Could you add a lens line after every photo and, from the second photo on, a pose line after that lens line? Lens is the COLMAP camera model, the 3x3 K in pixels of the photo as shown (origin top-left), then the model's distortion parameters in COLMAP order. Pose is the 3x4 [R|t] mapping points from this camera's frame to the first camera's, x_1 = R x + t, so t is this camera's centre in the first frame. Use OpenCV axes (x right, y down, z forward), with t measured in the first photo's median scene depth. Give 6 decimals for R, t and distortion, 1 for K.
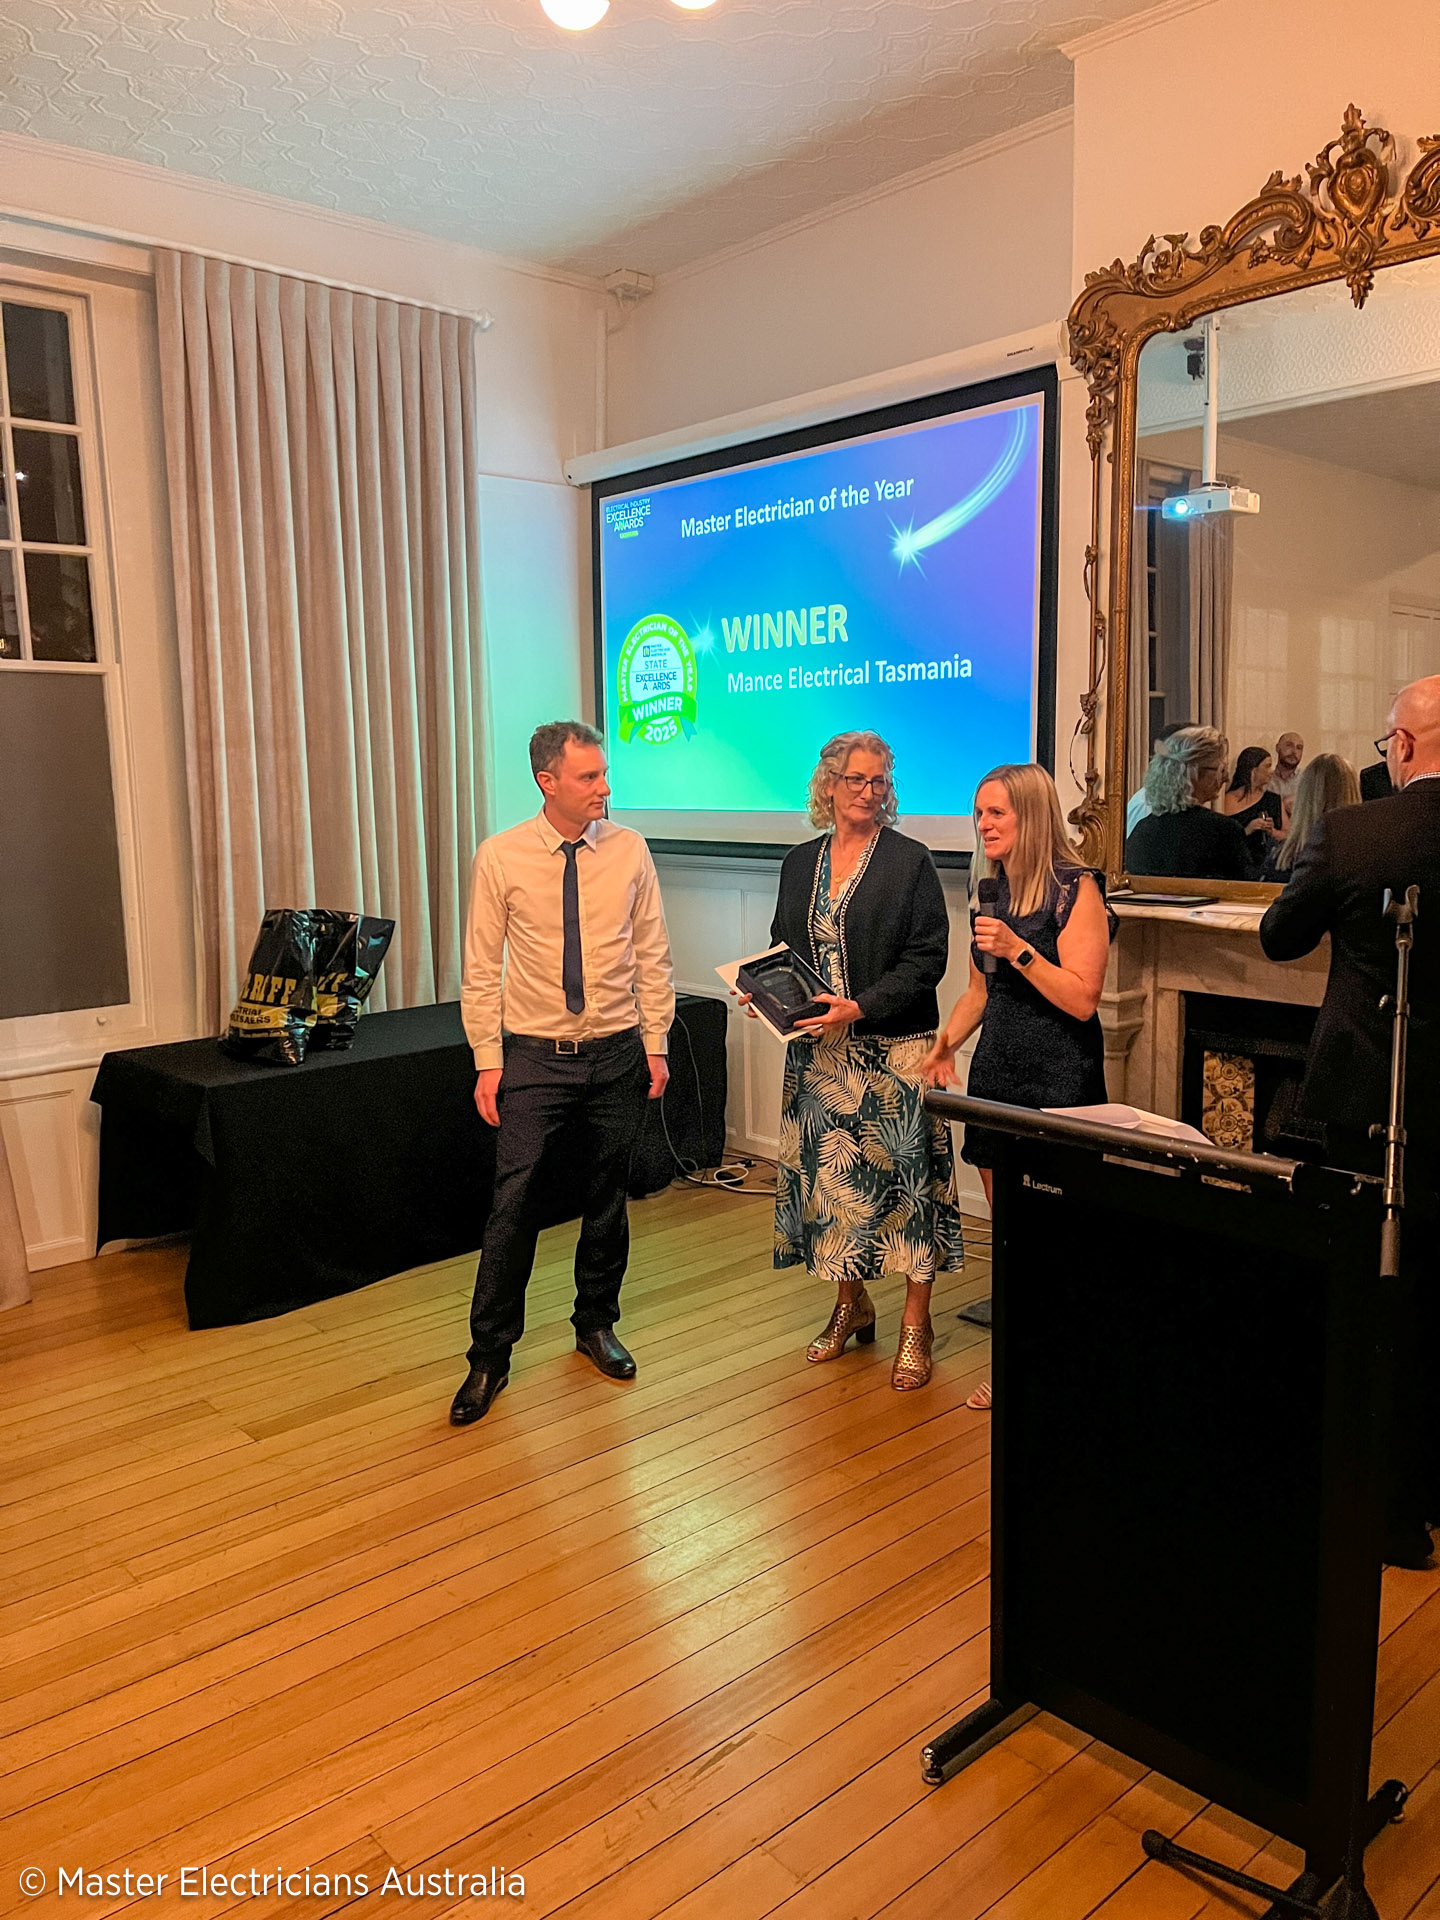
lens RADIAL K [[1453.8, 0, 728.5], [0, 1453.8, 969.6], [0, 0, 1]] dist [0.066052, -0.077280]
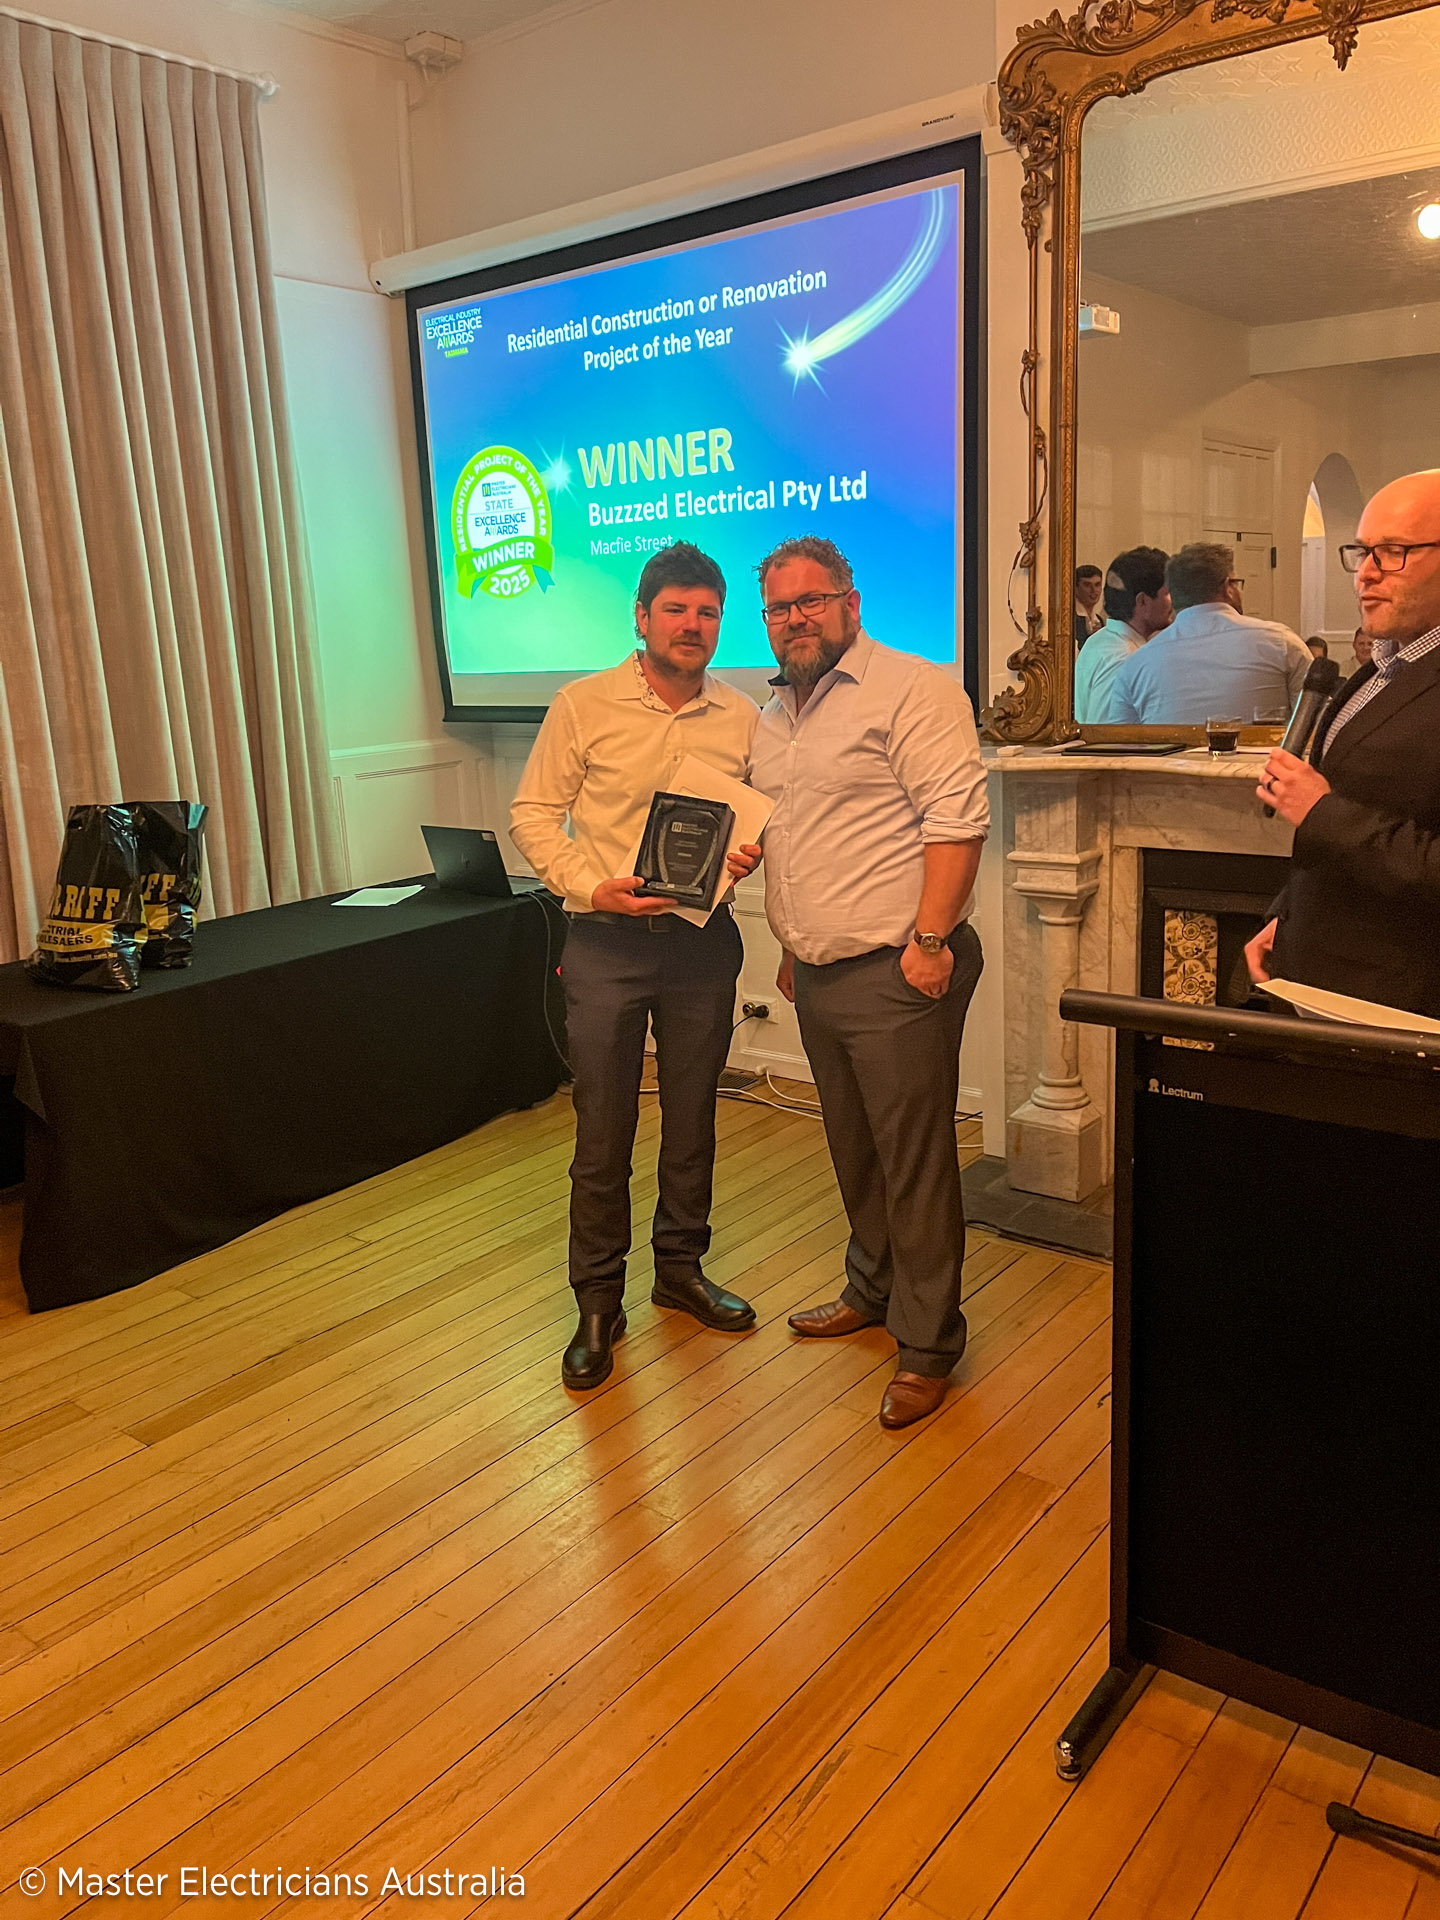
lens RADIAL K [[1454.7, 0, 735.4], [0, 1454.7, 964.9], [0, 0, 1]] dist [0.076118, -0.100828]
pose [[0.985270, -0.065442, 0.157989, -0.090597], [0.051905, 0.994737, 0.088341, -0.006700], [-0.162939, -0.078839, 0.983481, 0.120435]]
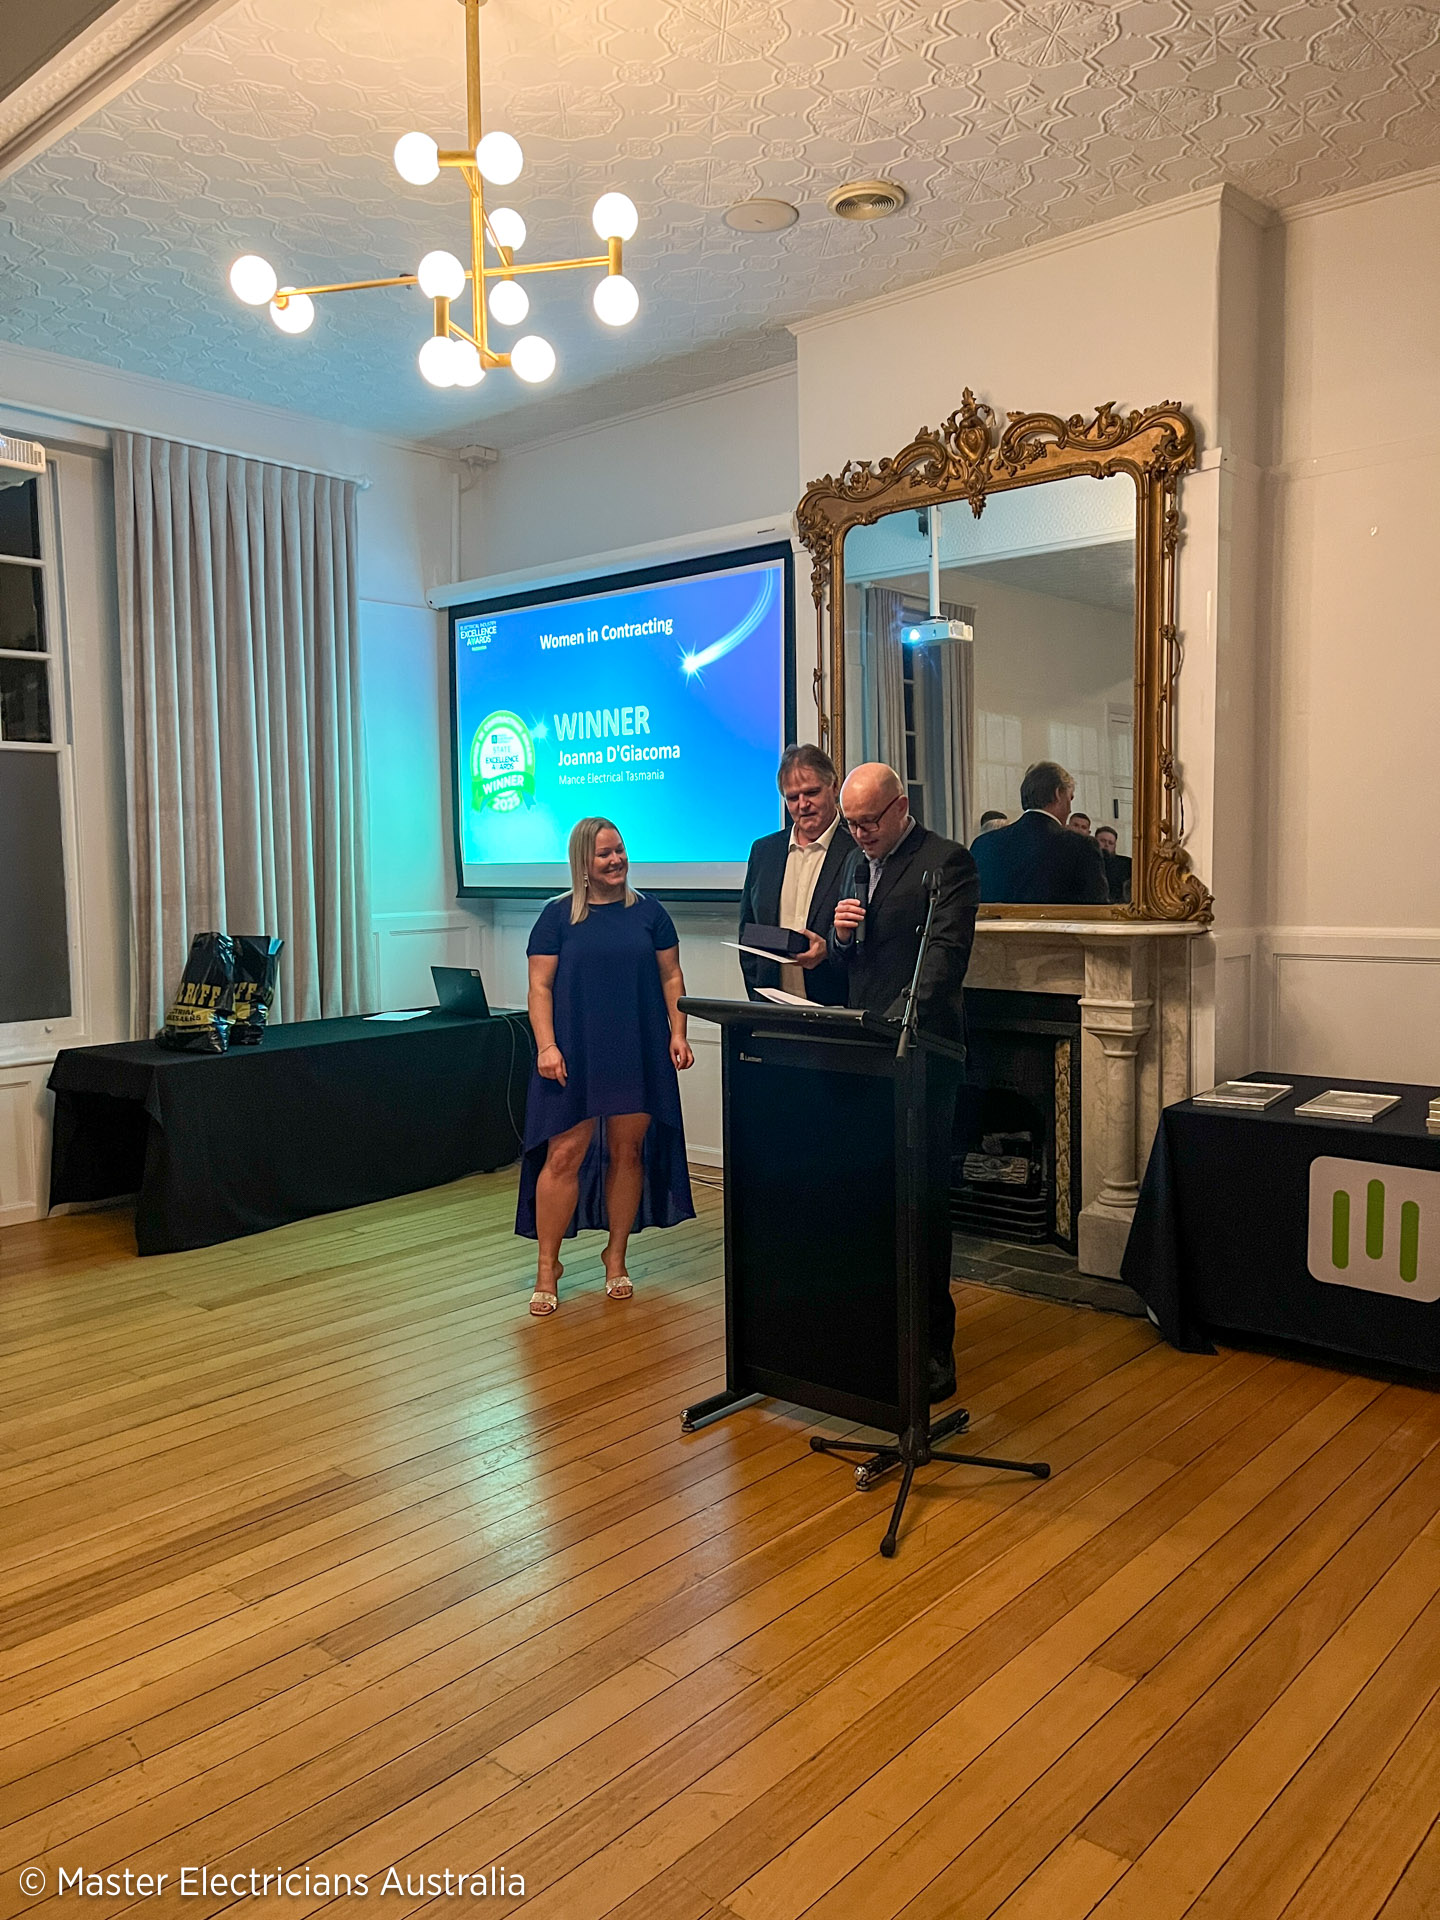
lens RADIAL K [[1451.8, 0, 727.5], [0, 1451.8, 959.1], [0, 0, 1]] dist [0.064846, -0.094373]
pose [[0.993703, -0.006336, 0.111869, 0.003437], [0.014077, 0.997549, -0.068543, 0.082037], [-0.111160, 0.069686, 0.991356, -0.349453]]
